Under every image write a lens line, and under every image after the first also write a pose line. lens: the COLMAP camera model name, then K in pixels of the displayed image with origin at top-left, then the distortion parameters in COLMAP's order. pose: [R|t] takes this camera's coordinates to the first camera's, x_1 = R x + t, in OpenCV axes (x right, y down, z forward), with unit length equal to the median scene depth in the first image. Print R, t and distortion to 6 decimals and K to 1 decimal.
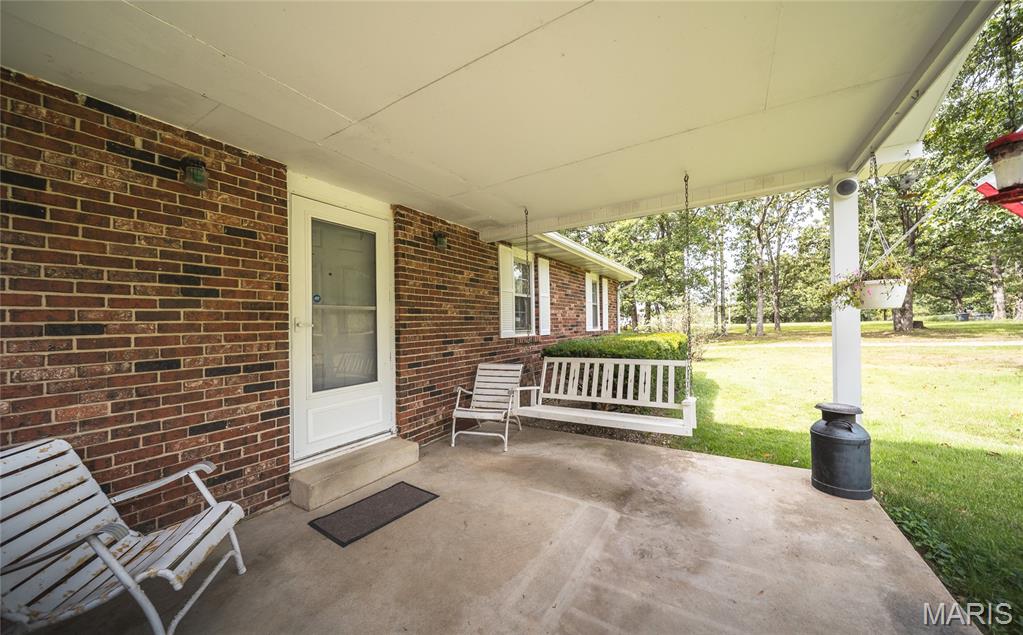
lens RADIAL K [[355.7, 0, 513.6], [0, 355.7, 319.0], [0, 0, 1]] dist [-0.001302, -0.000193]
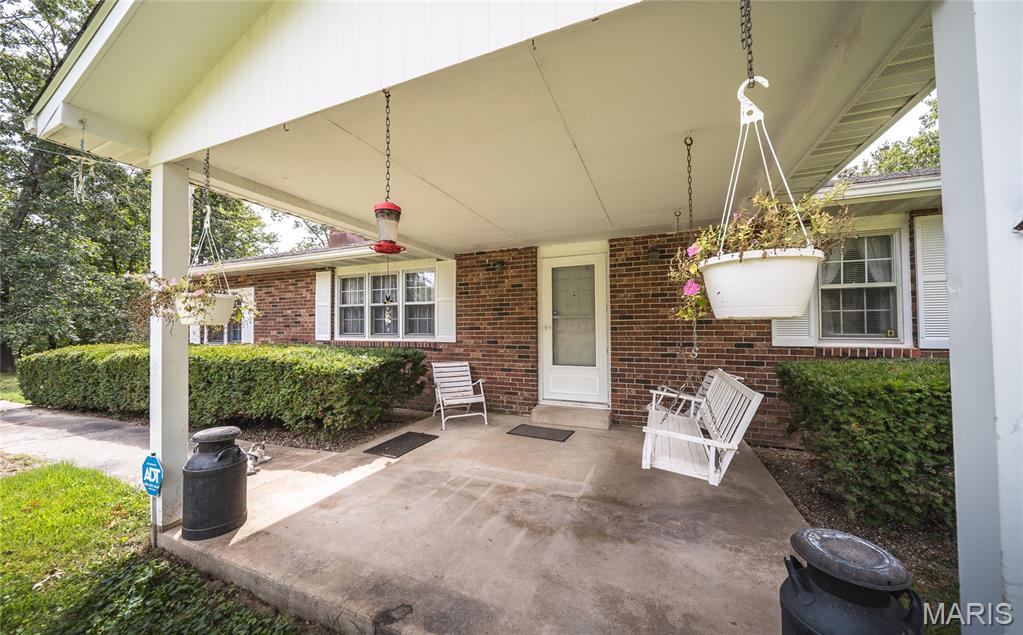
lens RADIAL K [[355.7, 0, 513.1], [0, 355.7, 318.7], [0, 0, 1]] dist [-0.001302, -0.000193]
pose [[0.160666, -0.000821, -0.987009, 1.341691], [0.018022, 0.999835, 0.002102, -0.039772], [0.986844, -0.018126, 0.160654, 0.584543]]
